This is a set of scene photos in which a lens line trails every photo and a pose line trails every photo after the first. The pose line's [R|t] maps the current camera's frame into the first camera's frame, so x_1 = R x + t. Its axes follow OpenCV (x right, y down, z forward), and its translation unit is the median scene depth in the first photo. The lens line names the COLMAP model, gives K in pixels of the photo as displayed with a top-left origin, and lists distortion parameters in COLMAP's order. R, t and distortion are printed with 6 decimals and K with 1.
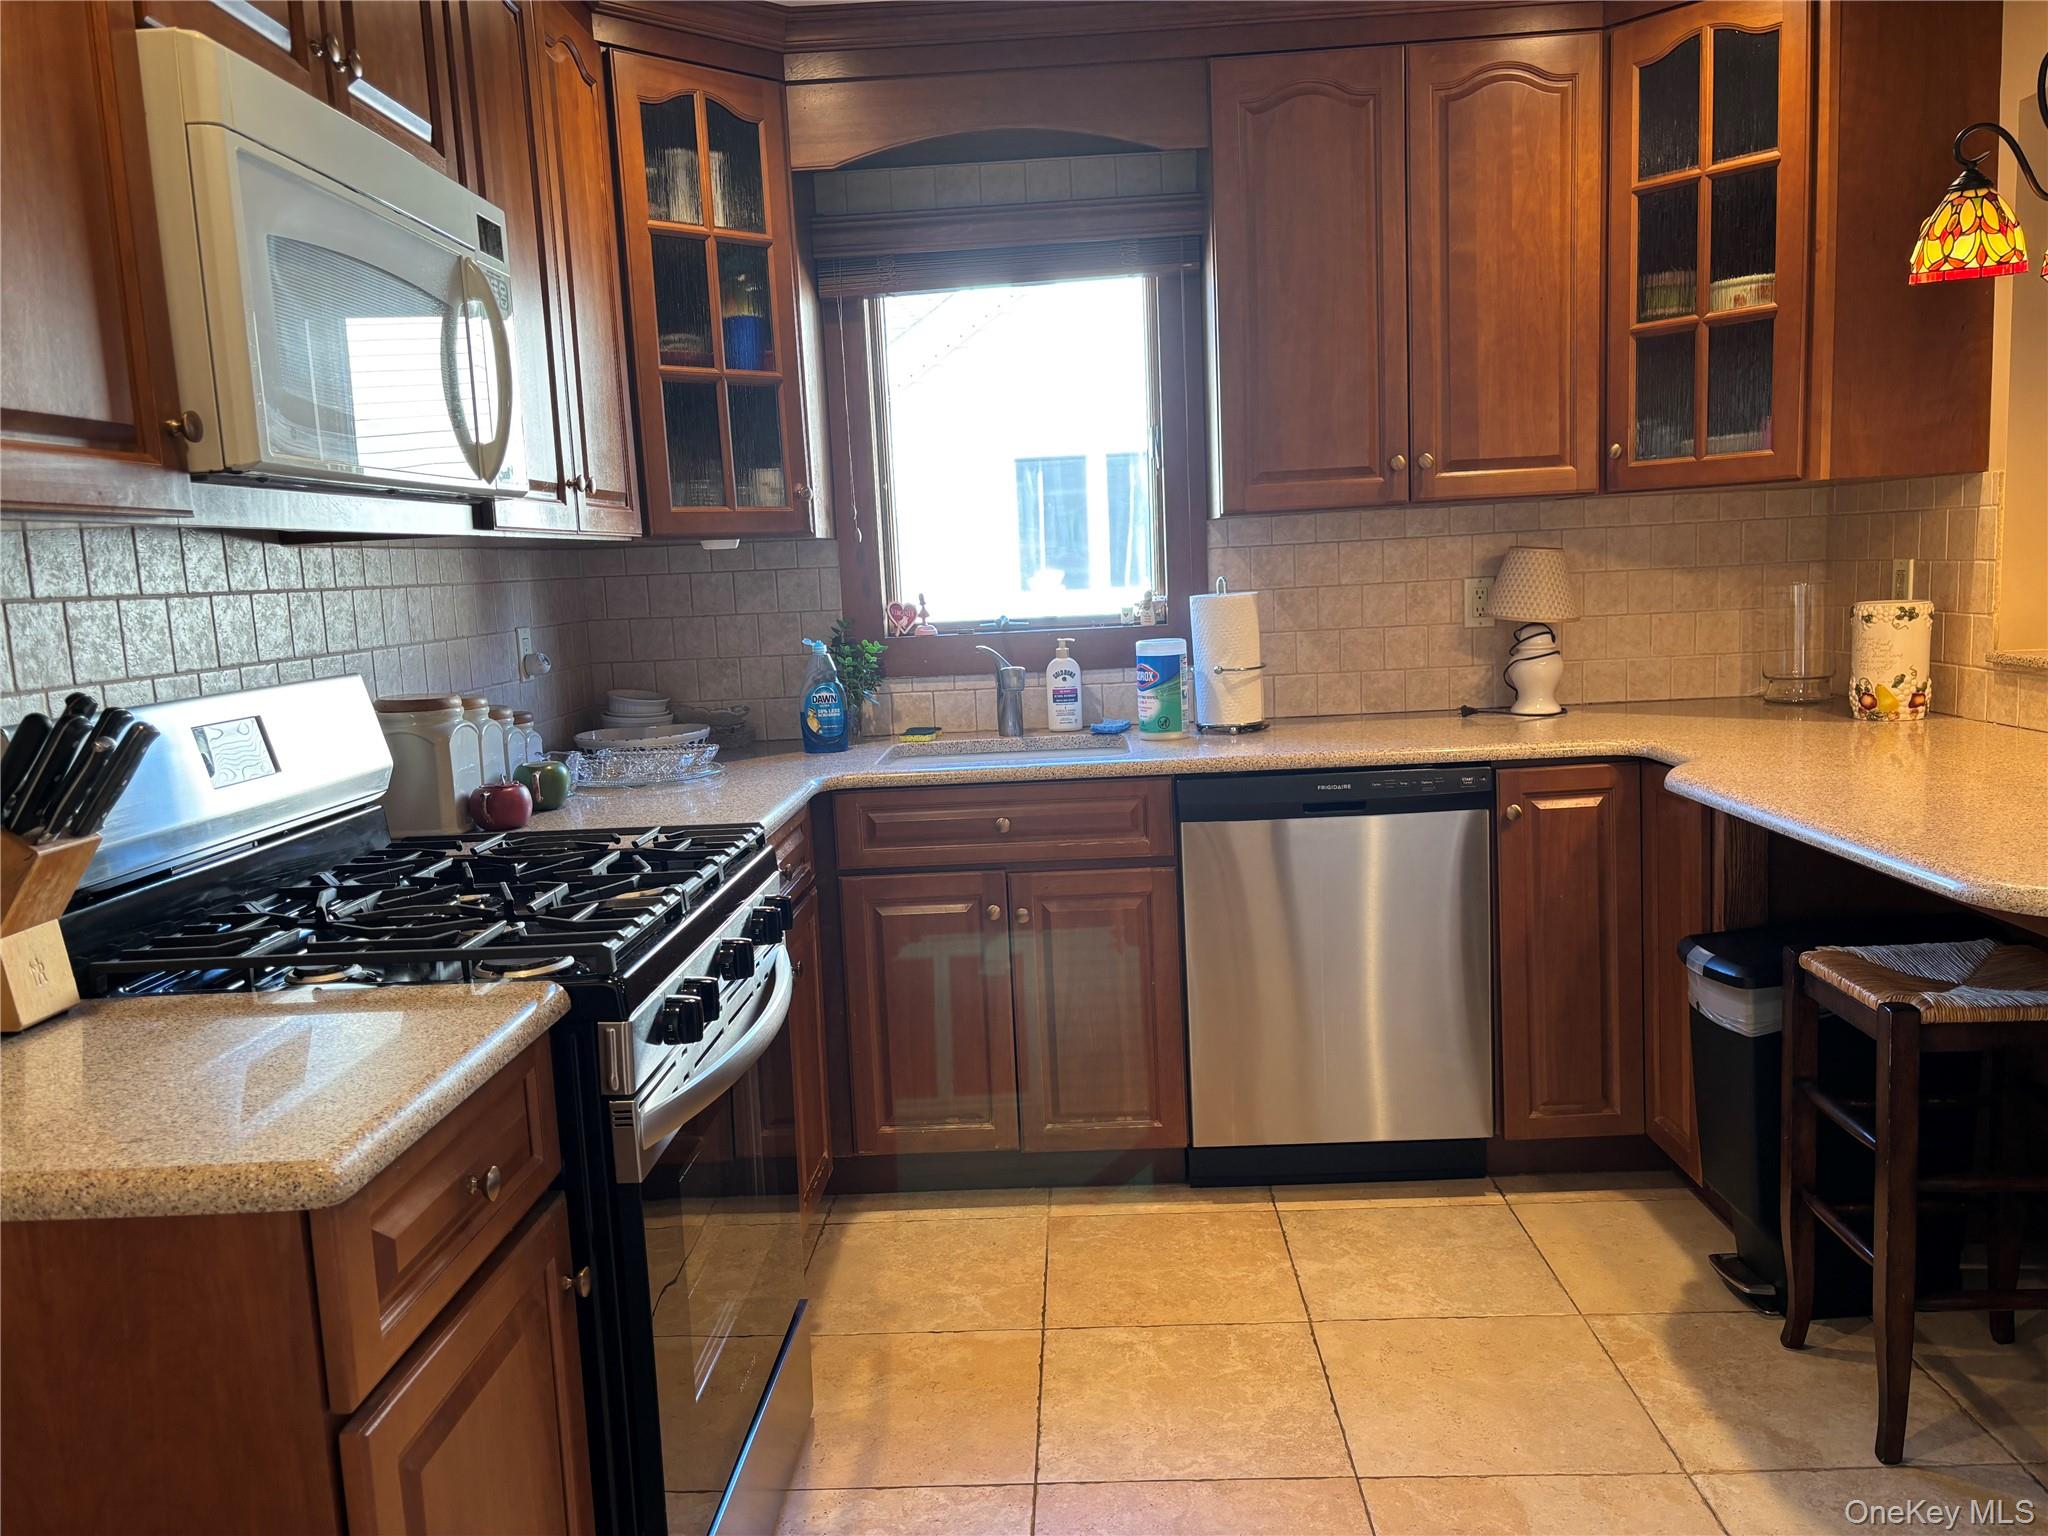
lens RADIAL K [[1569.0, 0, 1023.4], [0, 1569.0, 774.9], [0, 0, 1]] dist [0.082126, -0.102973]
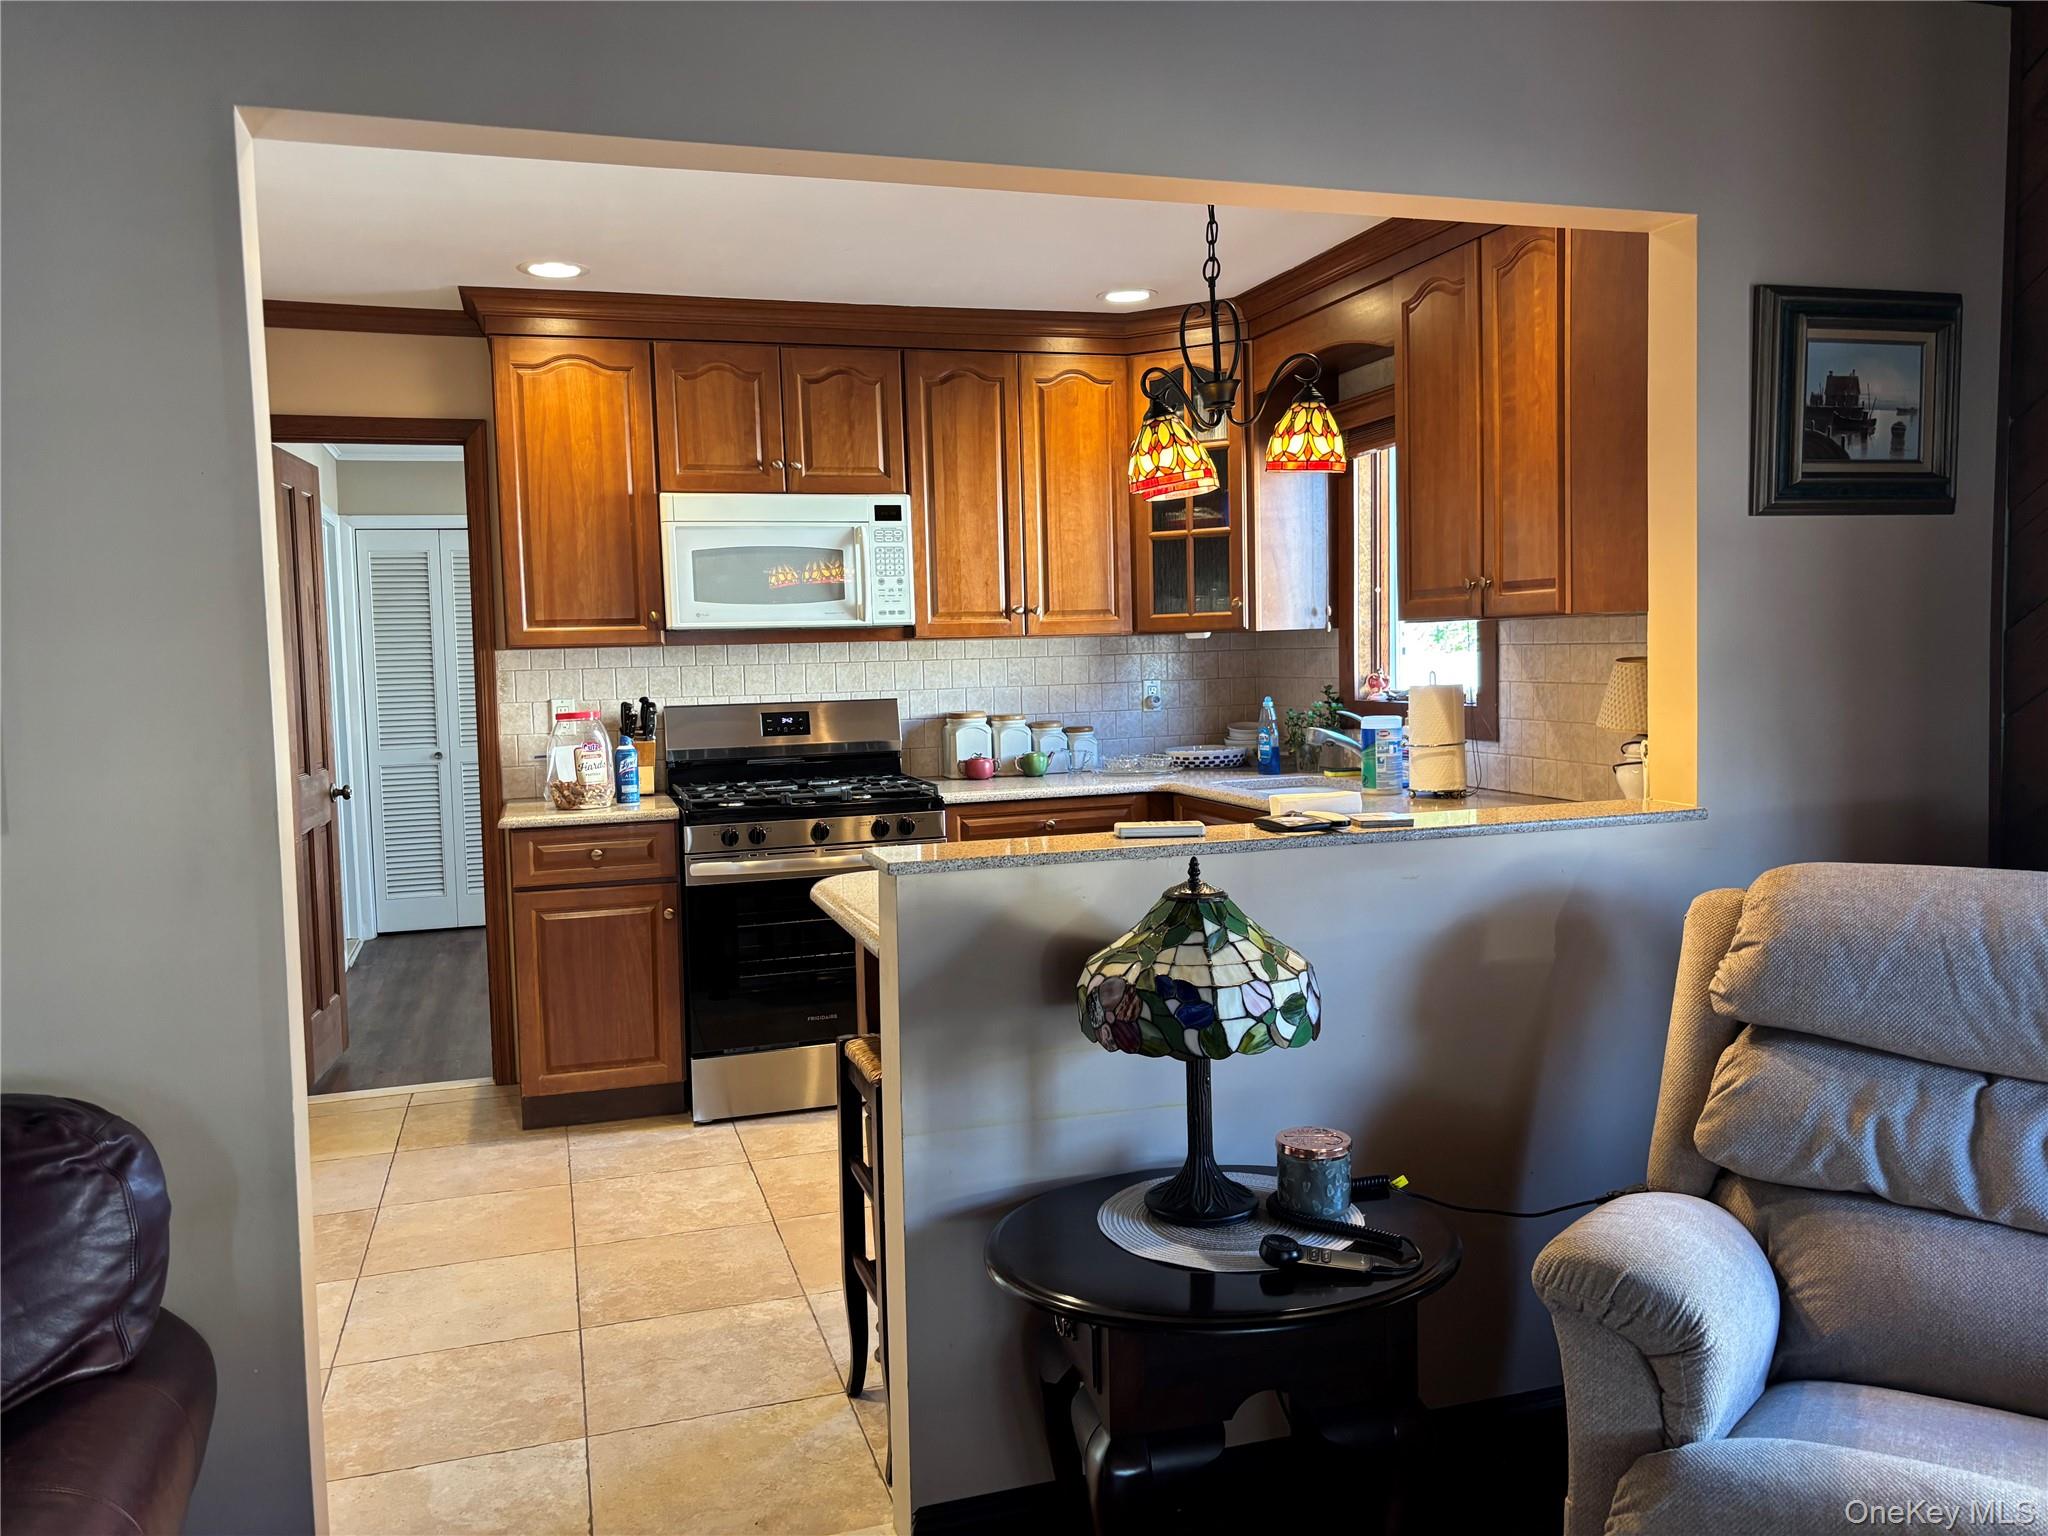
lens RADIAL K [[1569.0, 0, 1023.4], [0, 1569.0, 774.9], [0, 0, 1]] dist [0.082126, -0.102973]
pose [[0.333130, 0.115393, -0.935793, 1.318937], [-0.114423, 0.990095, 0.081356, -0.121168], [0.935912, 0.079974, 0.343034, 0.312851]]
